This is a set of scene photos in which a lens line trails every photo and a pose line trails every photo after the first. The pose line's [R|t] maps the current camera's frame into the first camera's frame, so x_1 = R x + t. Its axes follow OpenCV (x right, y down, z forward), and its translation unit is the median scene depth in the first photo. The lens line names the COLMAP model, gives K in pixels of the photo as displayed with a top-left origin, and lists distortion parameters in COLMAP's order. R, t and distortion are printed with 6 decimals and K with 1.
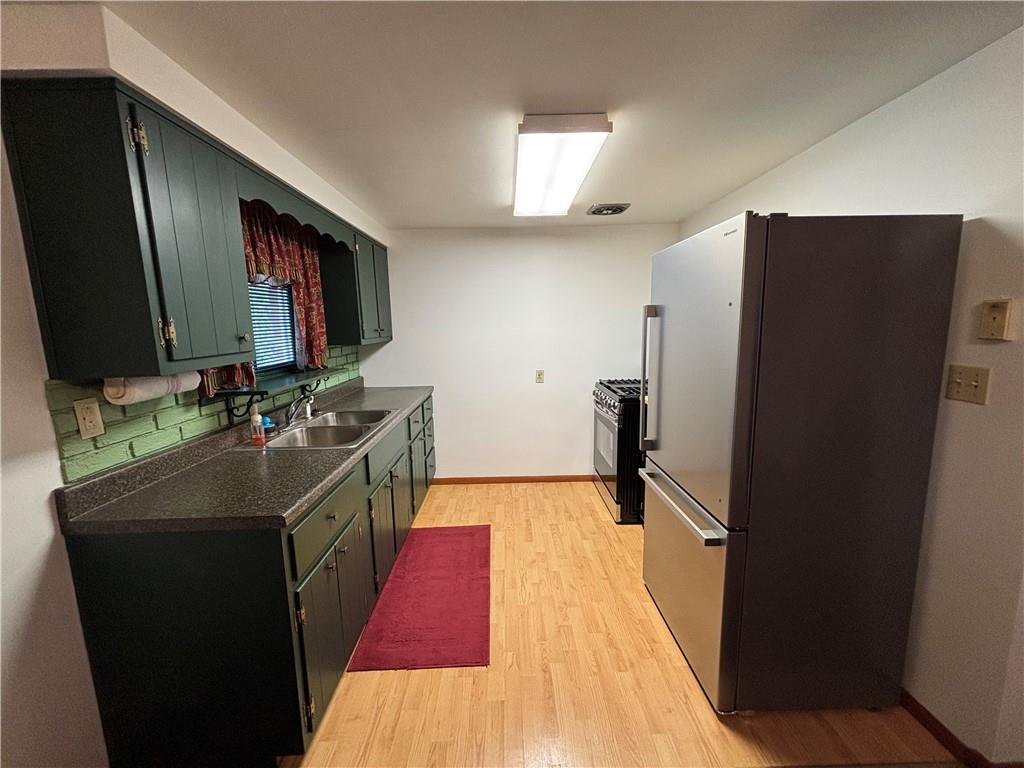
lens RADIAL K [[412.6, 0, 510.8], [0, 412.6, 381.9], [0, 0, 1]] dist [0.011550, -0.000171]
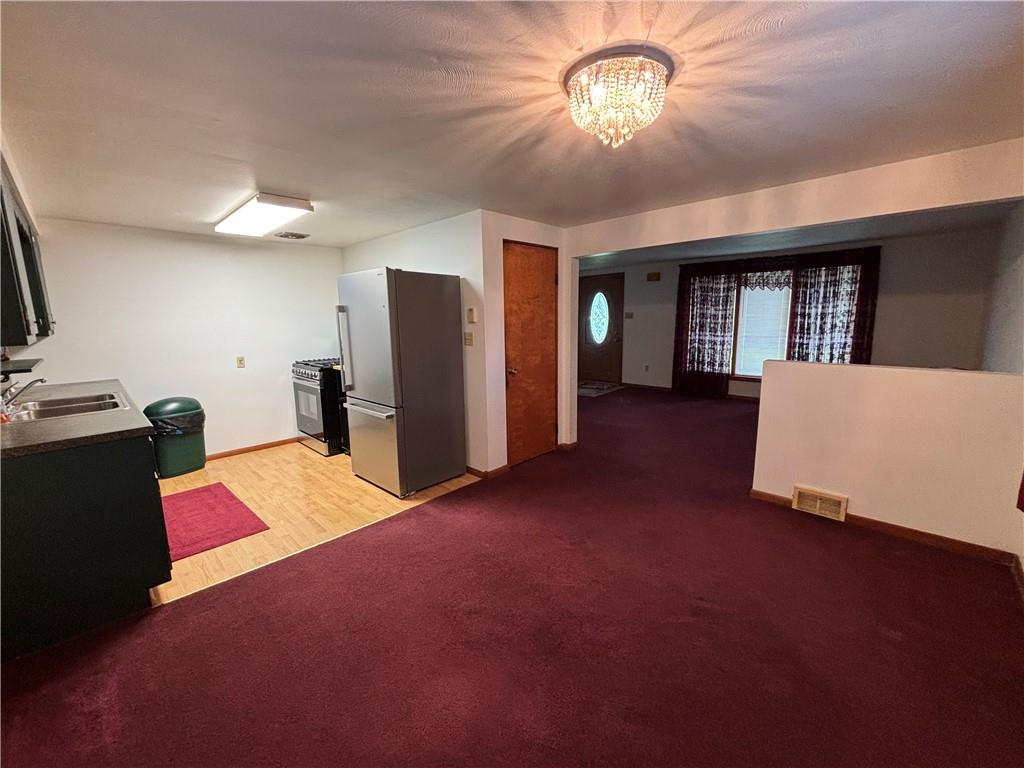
lens RADIAL K [[412.6, 0, 510.8], [0, 412.6, 381.9], [0, 0, 1]] dist [0.011550, -0.000171]
pose [[0.705478, -0.100861, 0.701518, -0.338081], [0.102430, 0.993940, 0.039896, 0.113332], [-0.701291, 0.043711, 0.711534, -0.596831]]
